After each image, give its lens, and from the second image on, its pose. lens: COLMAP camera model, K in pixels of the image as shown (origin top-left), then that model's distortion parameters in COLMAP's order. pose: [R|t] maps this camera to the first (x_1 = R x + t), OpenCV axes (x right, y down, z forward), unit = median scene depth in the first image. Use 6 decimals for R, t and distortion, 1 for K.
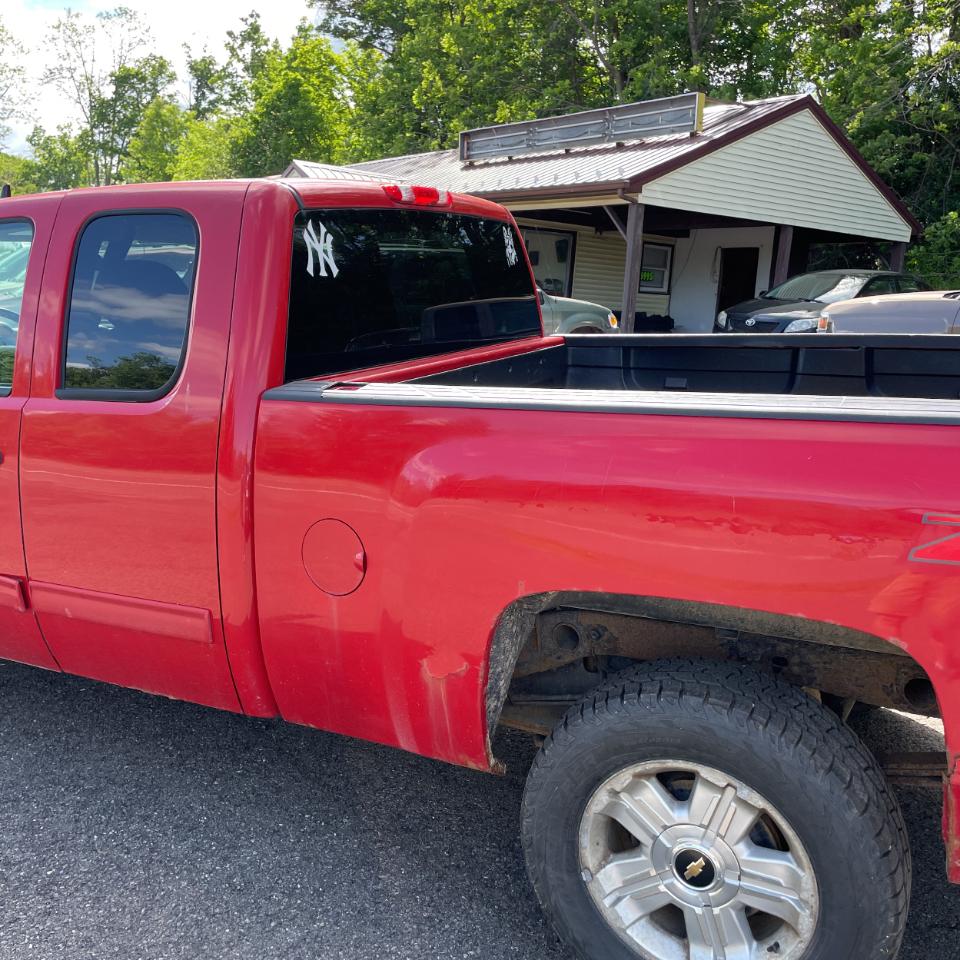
lens RADIAL K [[955.2, 0, 478.9], [0, 955.2, 486.9], [0, 0, 1]] dist [0.094567, -0.106790]
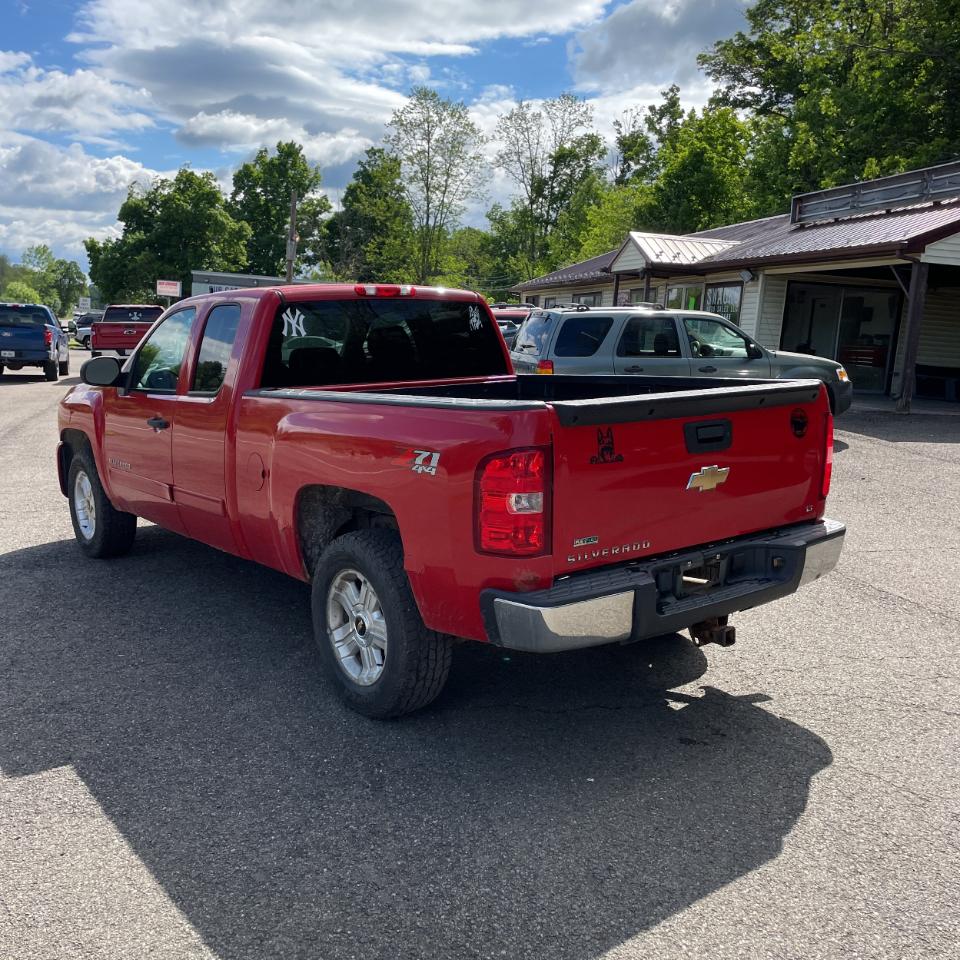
lens RADIAL K [[958.5, 0, 495.8], [0, 958.5, 501.9], [0, 0, 1]] dist [0.097582, -0.145211]
pose [[0.914192, 0.071920, -0.398850, 0.146250], [-0.088460, 0.995810, -0.023194, 0.017827], [0.395510, 0.056486, 0.916723, -0.087786]]
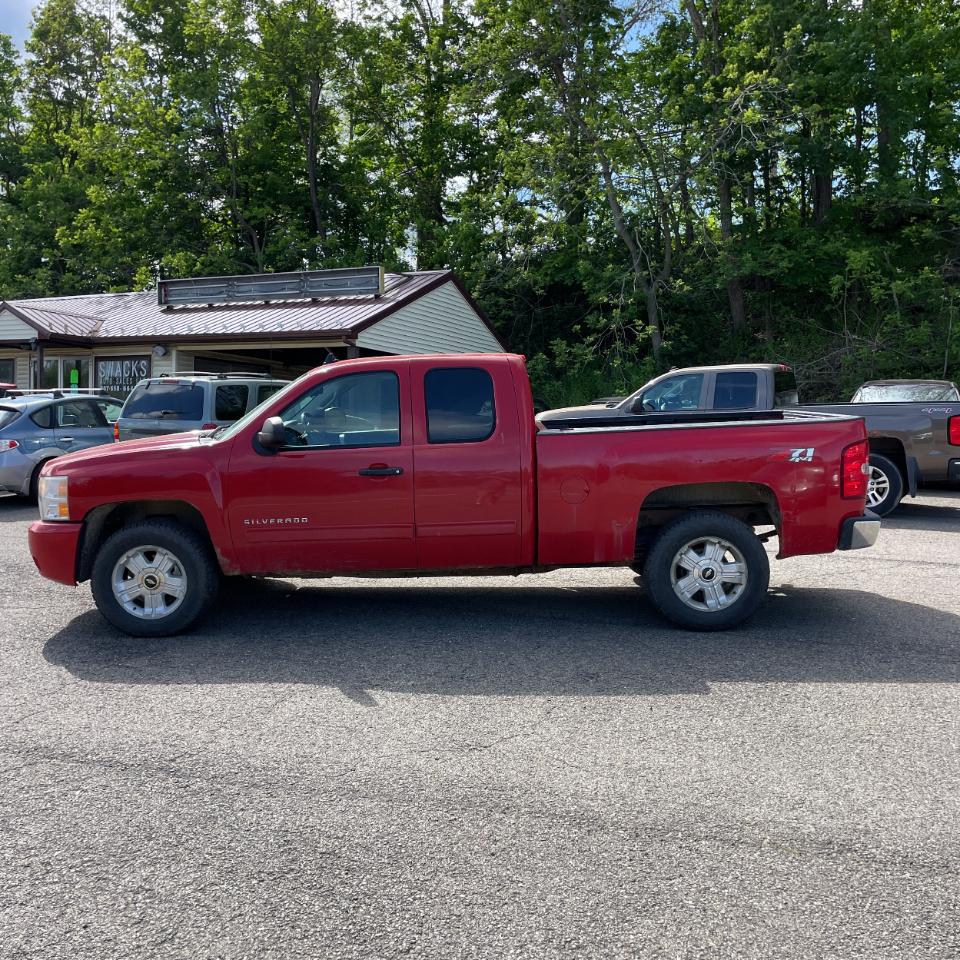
lens RADIAL K [[948.3, 0, 469.6], [0, 948.3, 481.6], [0, 0, 1]] dist [0.153308, -0.206533]
pose [[0.906125, -0.055543, 0.419348, -0.199968], [0.111452, 0.987662, -0.110008, 0.040466], [-0.408064, 0.146418, 0.901136, -0.172523]]
